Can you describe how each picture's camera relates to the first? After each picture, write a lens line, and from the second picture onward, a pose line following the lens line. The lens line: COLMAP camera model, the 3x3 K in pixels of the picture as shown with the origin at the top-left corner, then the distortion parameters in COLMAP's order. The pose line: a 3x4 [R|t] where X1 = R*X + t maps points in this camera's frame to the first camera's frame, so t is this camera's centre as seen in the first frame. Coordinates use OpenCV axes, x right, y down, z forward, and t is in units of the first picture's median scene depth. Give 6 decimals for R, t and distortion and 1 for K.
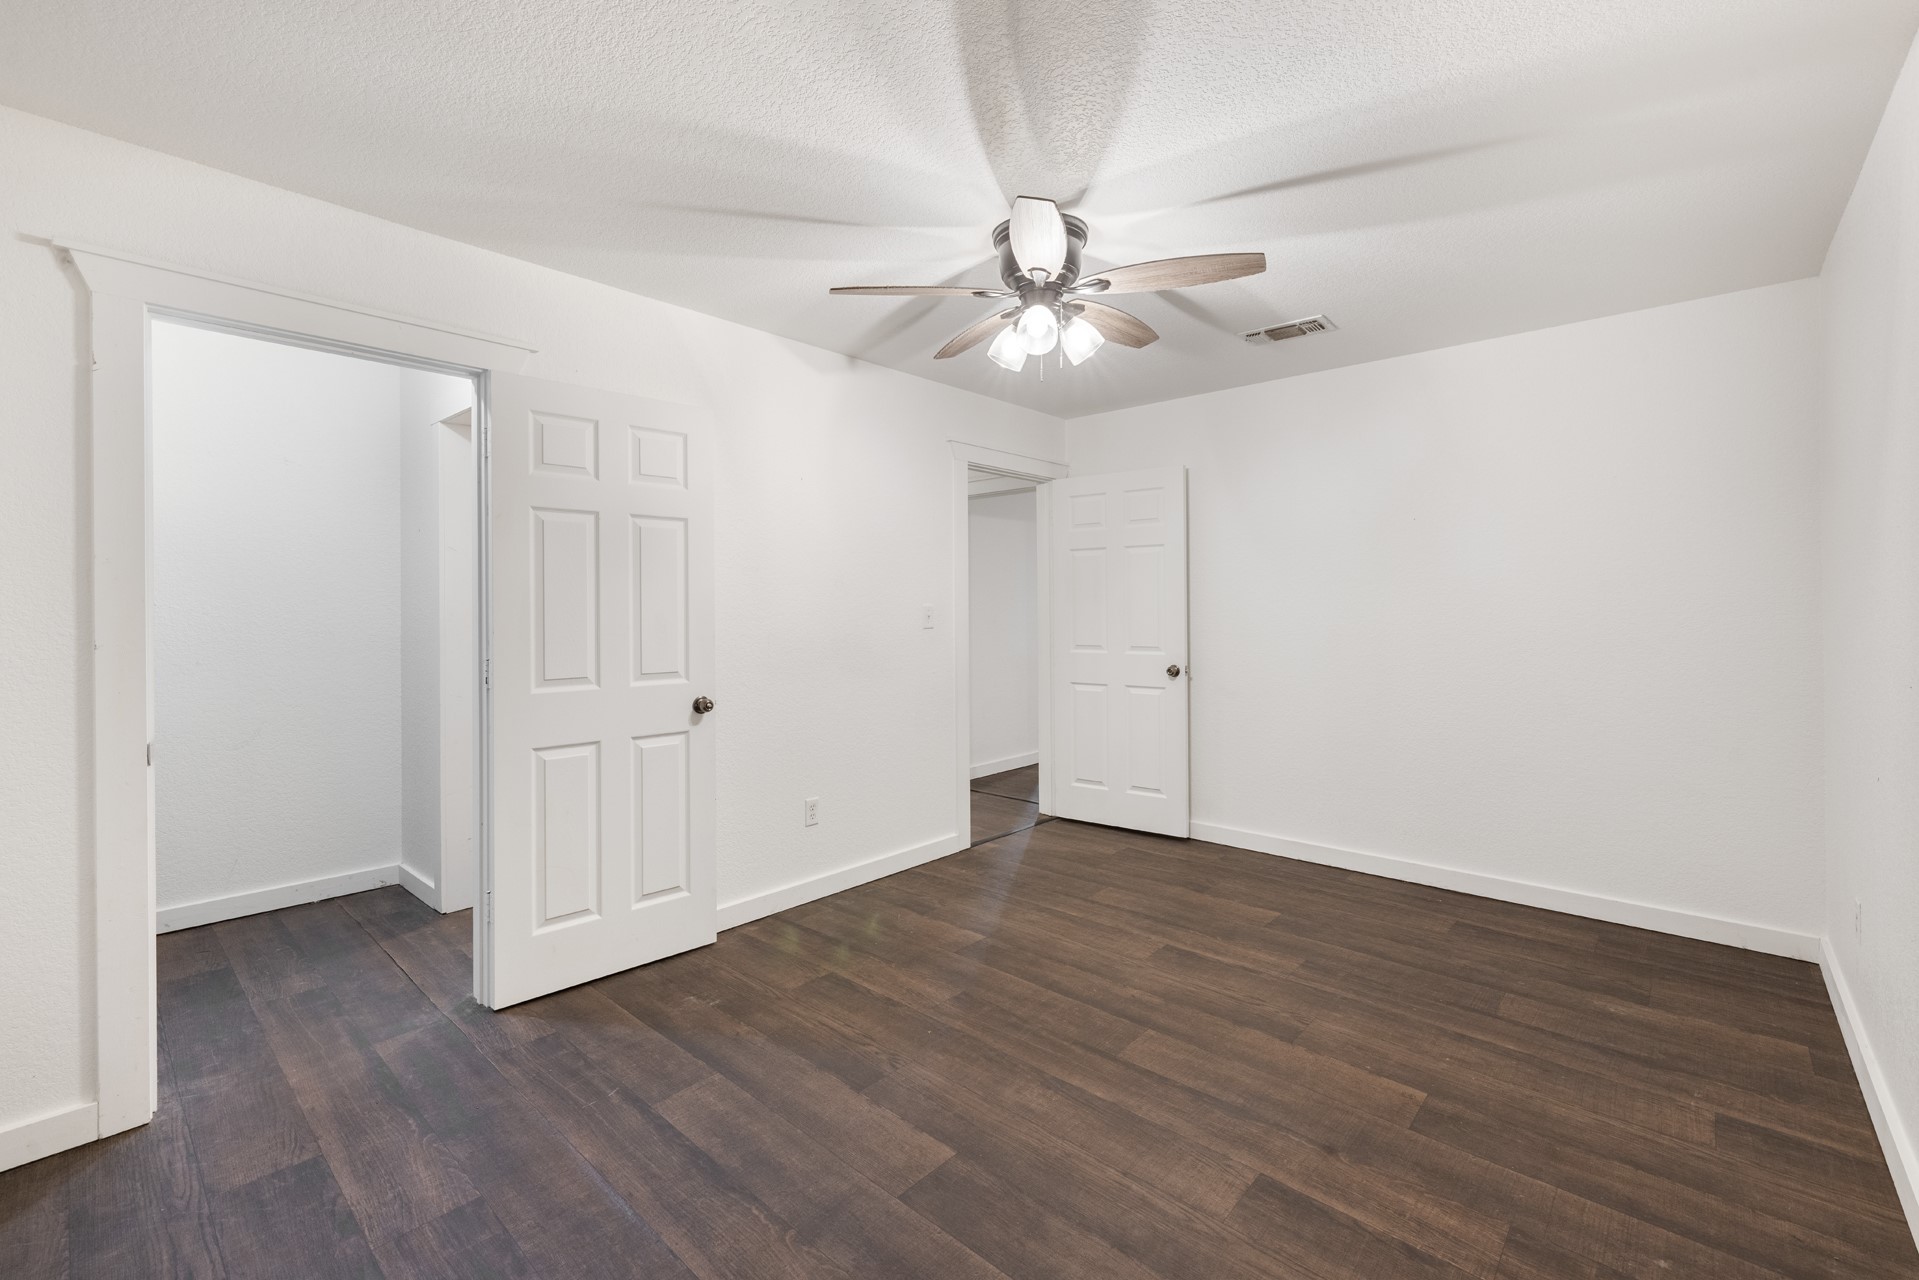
lens RADIAL K [[813.5, 0, 968.8], [0, 813.5, 624.5], [0, 0, 1]] dist [0.002532, 0.001068]
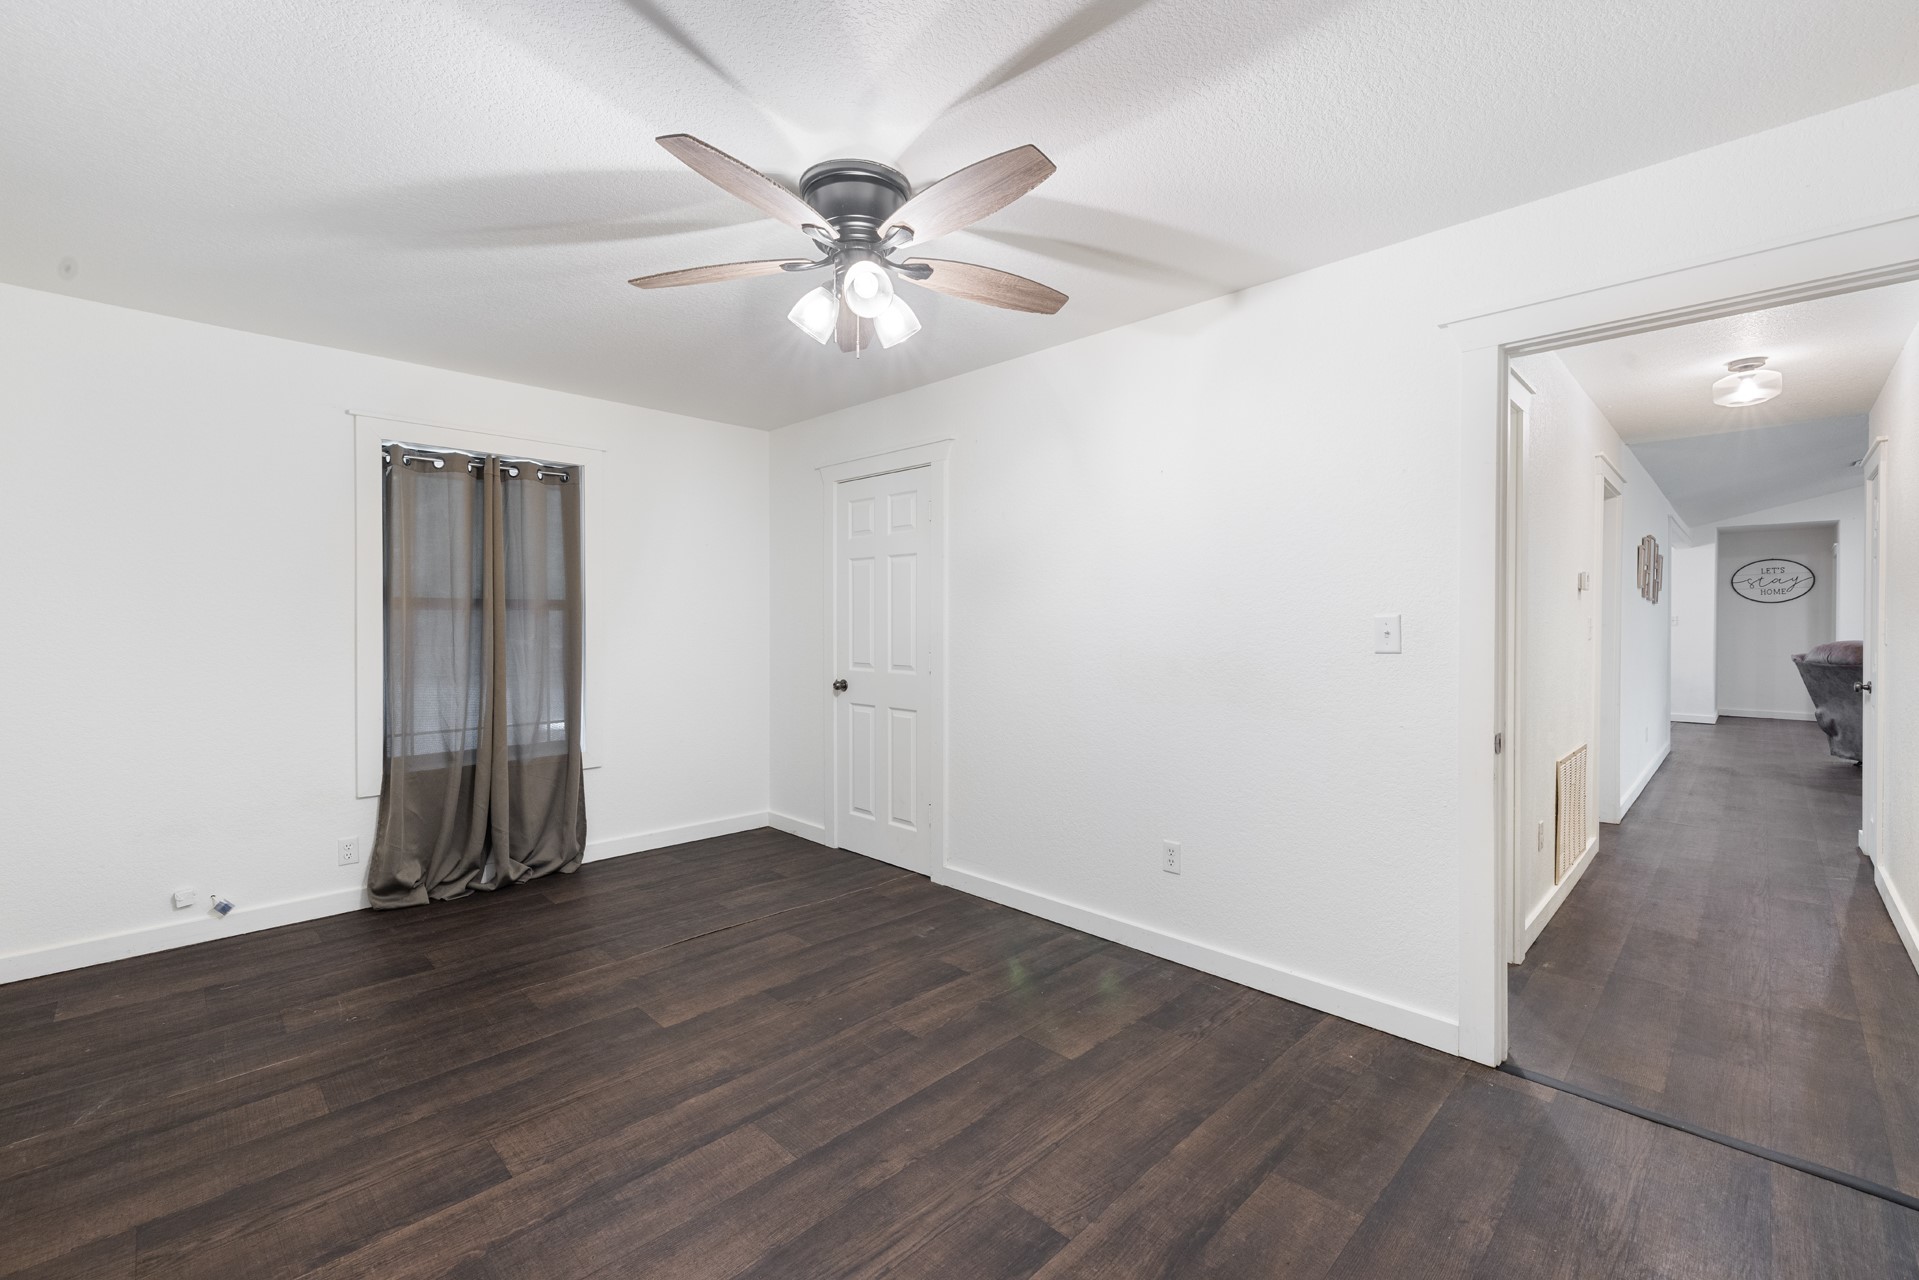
lens RADIAL K [[813.5, 0, 942.6], [0, 813.5, 630.1], [0, 0, 1]] dist [0.002532, 0.001068]
pose [[-0.067522, 0.016068, -0.997588, 1.021565], [-0.020048, 0.999647, 0.017459, -0.029240], [0.997516, 0.021179, -0.067176, 1.224732]]
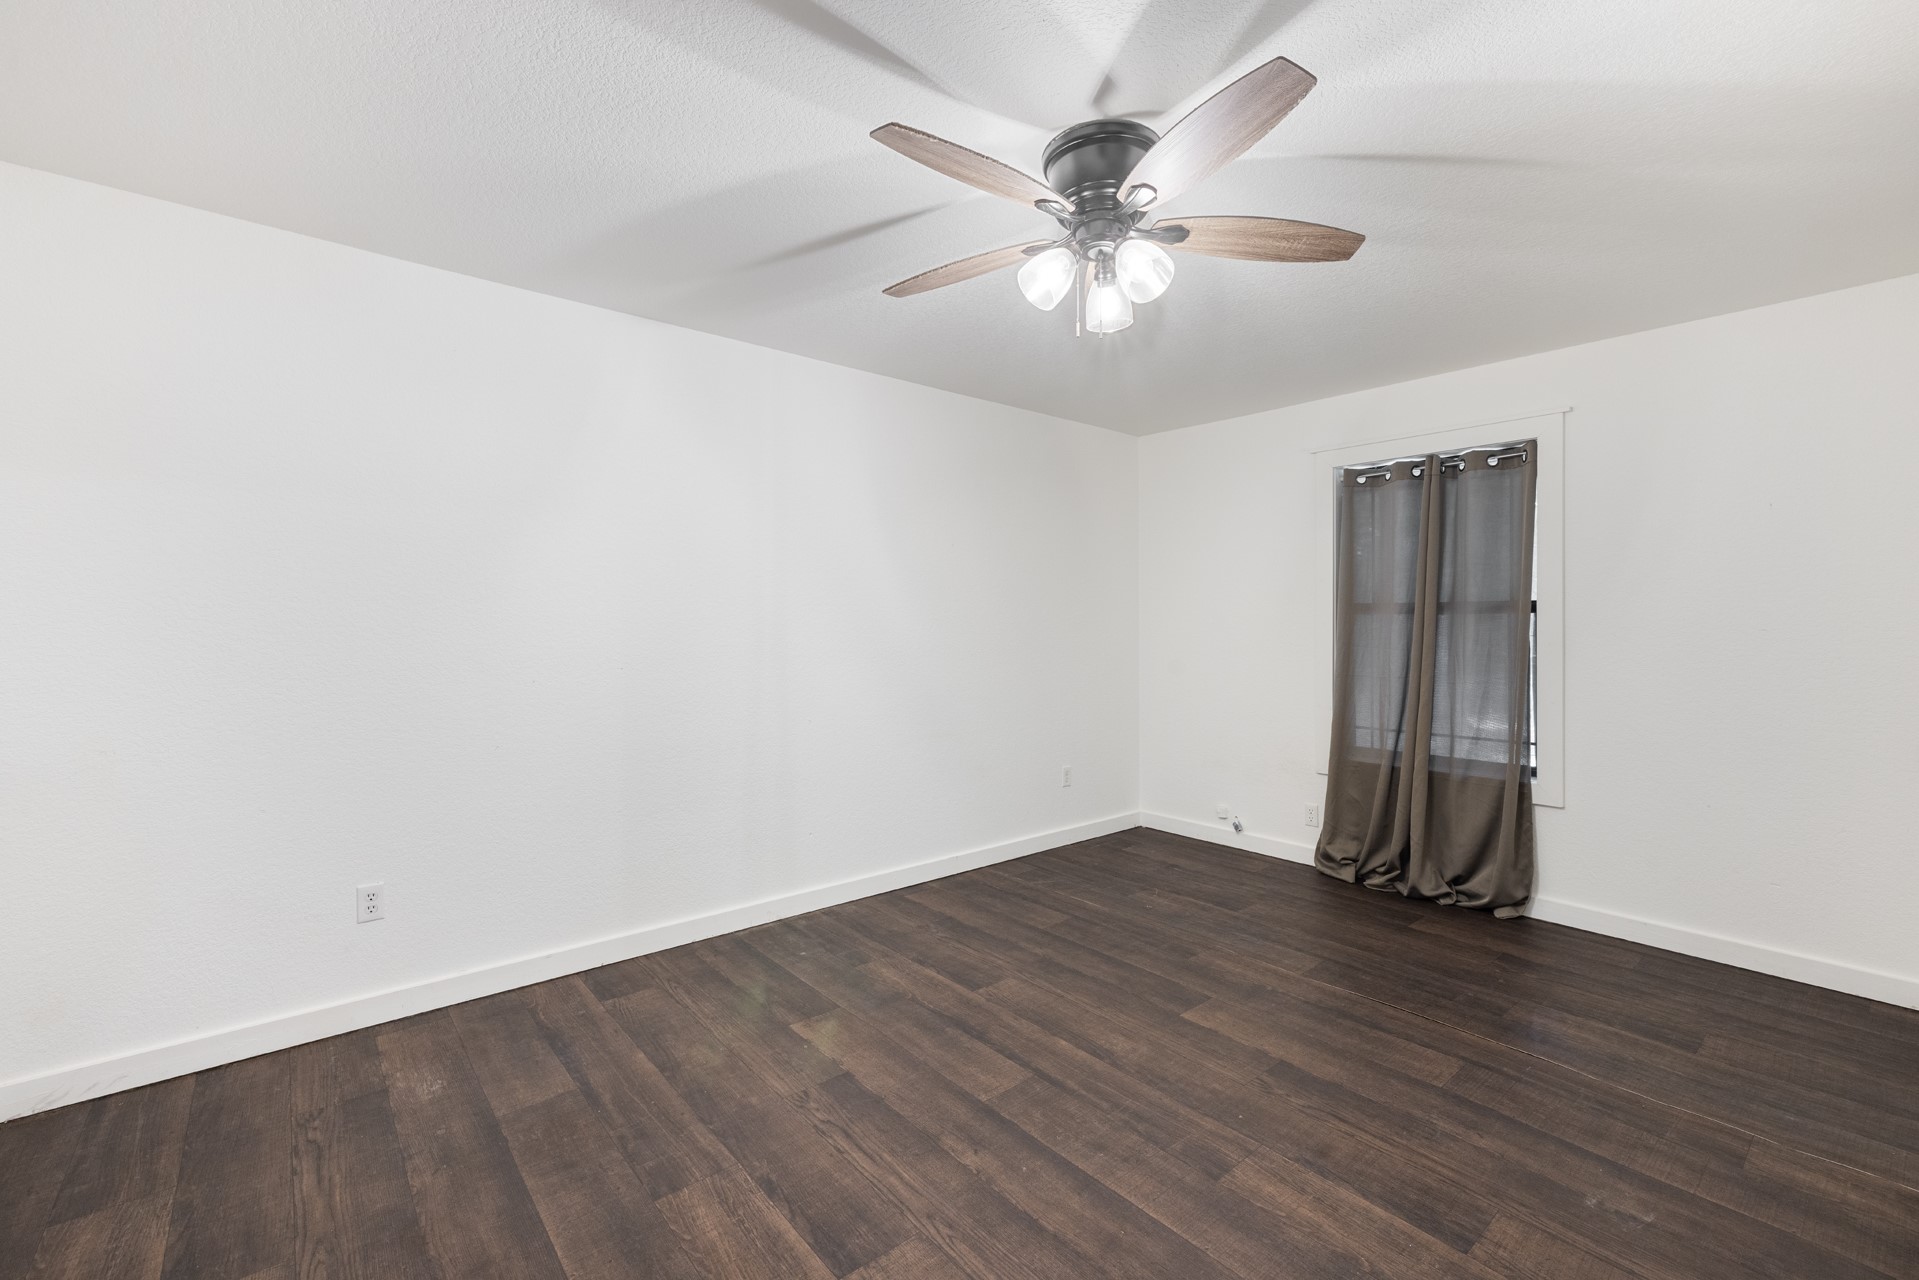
lens RADIAL K [[813.5, 0, 956.1], [0, 813.5, 625.5], [0, 0, 1]] dist [0.002532, 0.001068]
pose [[-0.988864, 0.001028, 0.148820, 0.123441], [0.004412, 0.999739, 0.022411, -0.039154], [-0.148759, 0.022818, -0.988610, 1.931126]]
